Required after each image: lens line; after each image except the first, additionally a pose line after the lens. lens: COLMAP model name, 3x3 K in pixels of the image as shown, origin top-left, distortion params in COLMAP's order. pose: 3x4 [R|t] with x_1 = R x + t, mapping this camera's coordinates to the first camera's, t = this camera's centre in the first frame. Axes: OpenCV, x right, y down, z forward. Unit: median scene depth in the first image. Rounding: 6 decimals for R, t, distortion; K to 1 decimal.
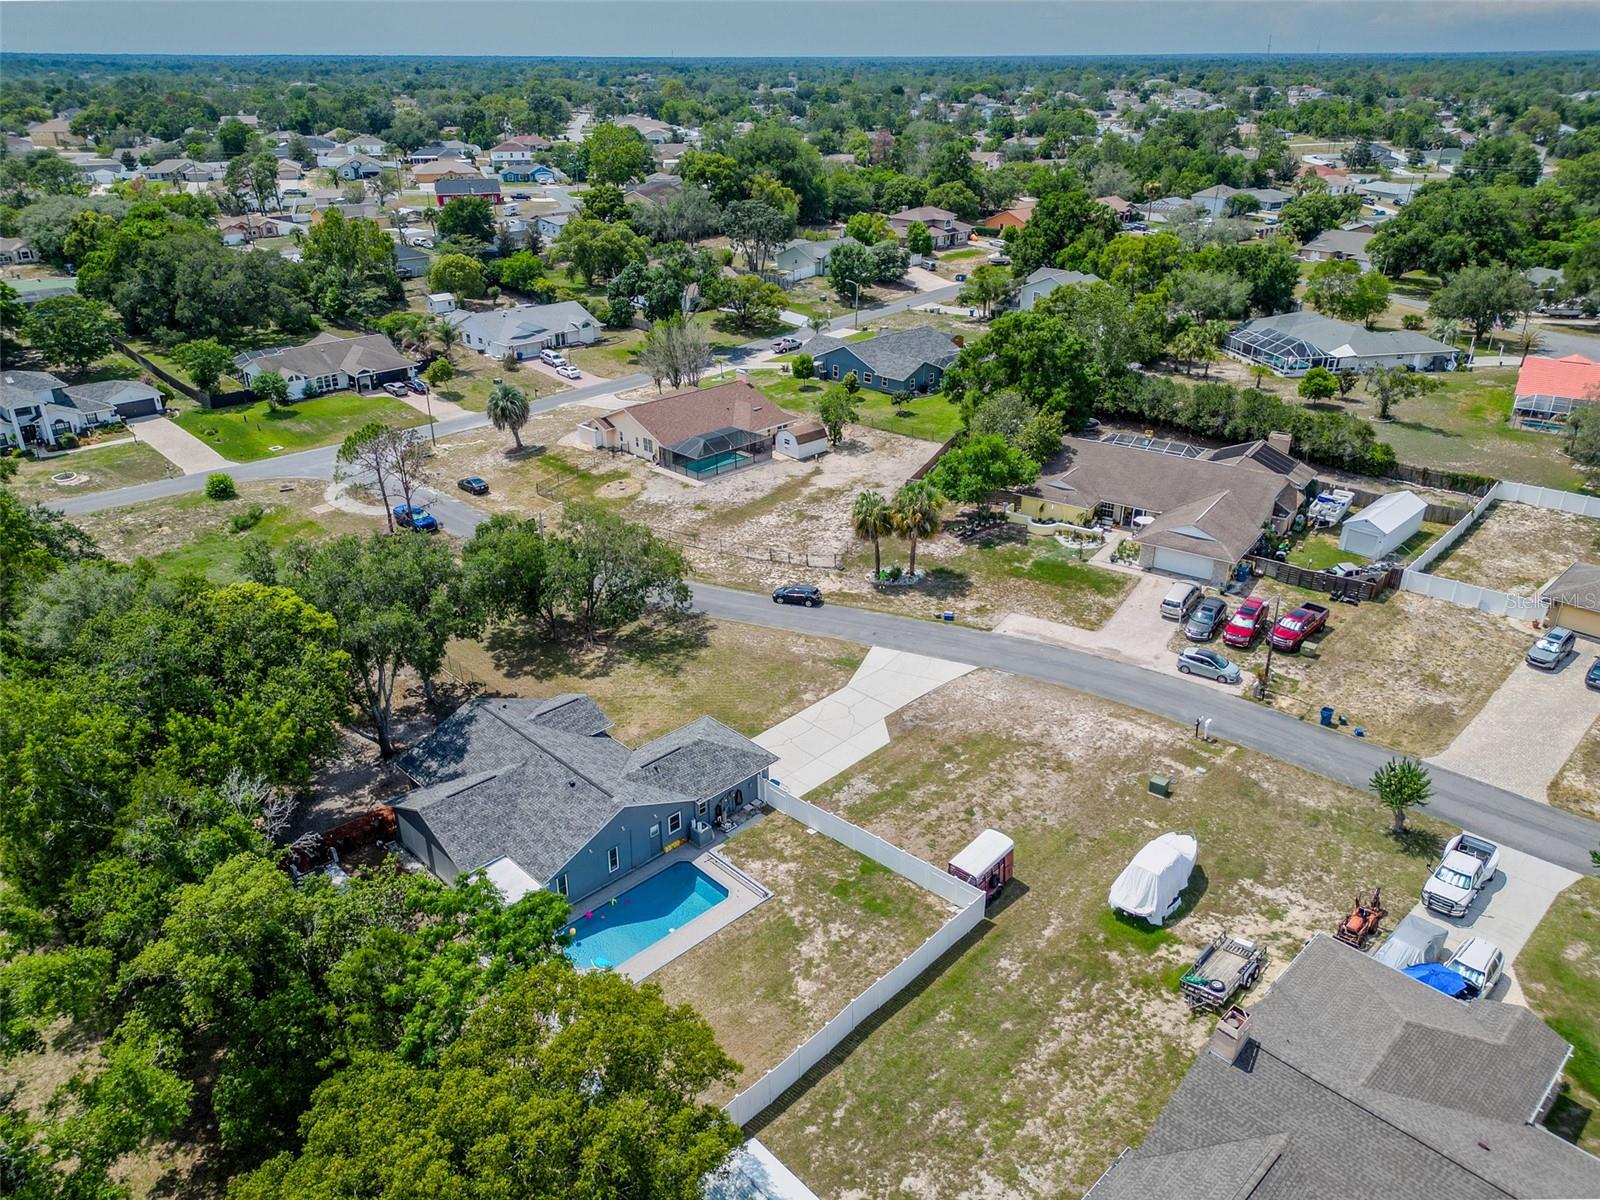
lens RADIAL K [[1141.2, 0, 789.8], [0, 1141.2, 604.4], [0, 0, 1]] dist [0.064153, -0.054643]
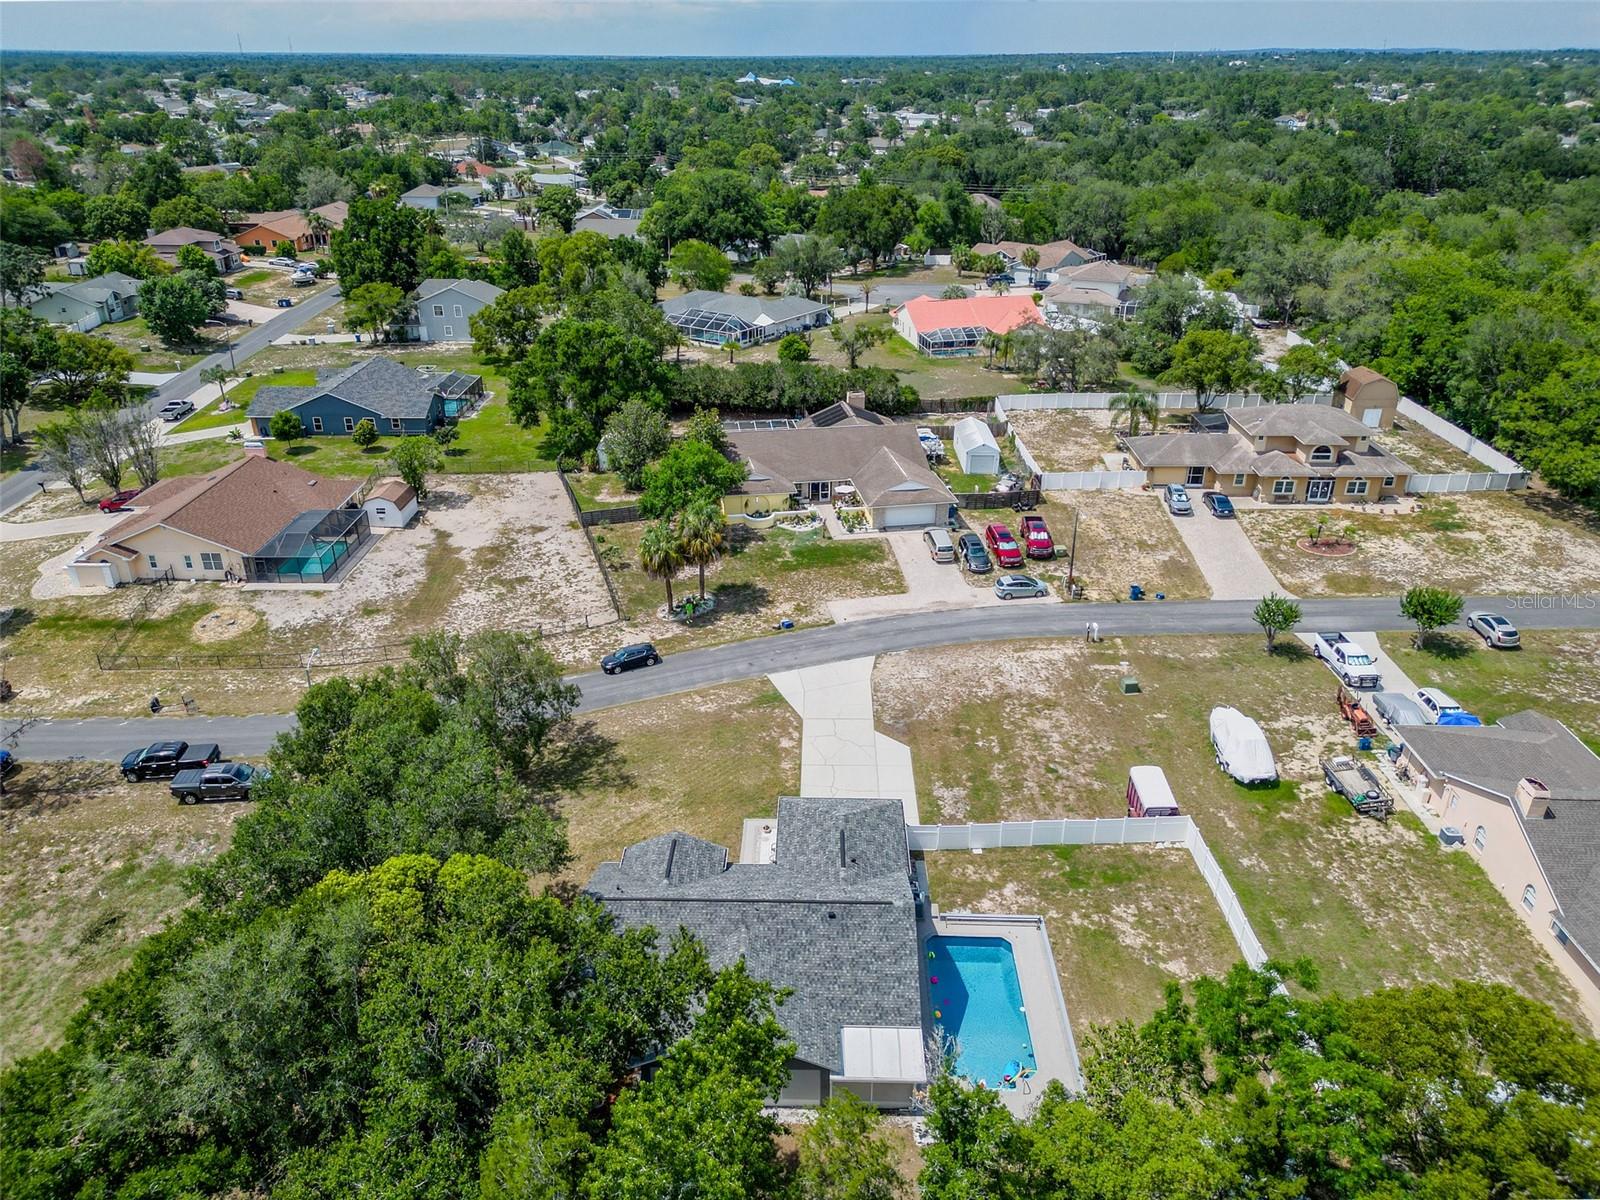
lens RADIAL K [[1141.2, 0, 802.1], [0, 1141.2, 595.0], [0, 0, 1]] dist [0.064153, -0.054643]
pose [[0.708248, -0.294988, 0.641379, -0.467200], [0.299785, 0.948204, 0.105065, -0.111131], [-0.639151, 0.117864, 0.759996, 0.241480]]
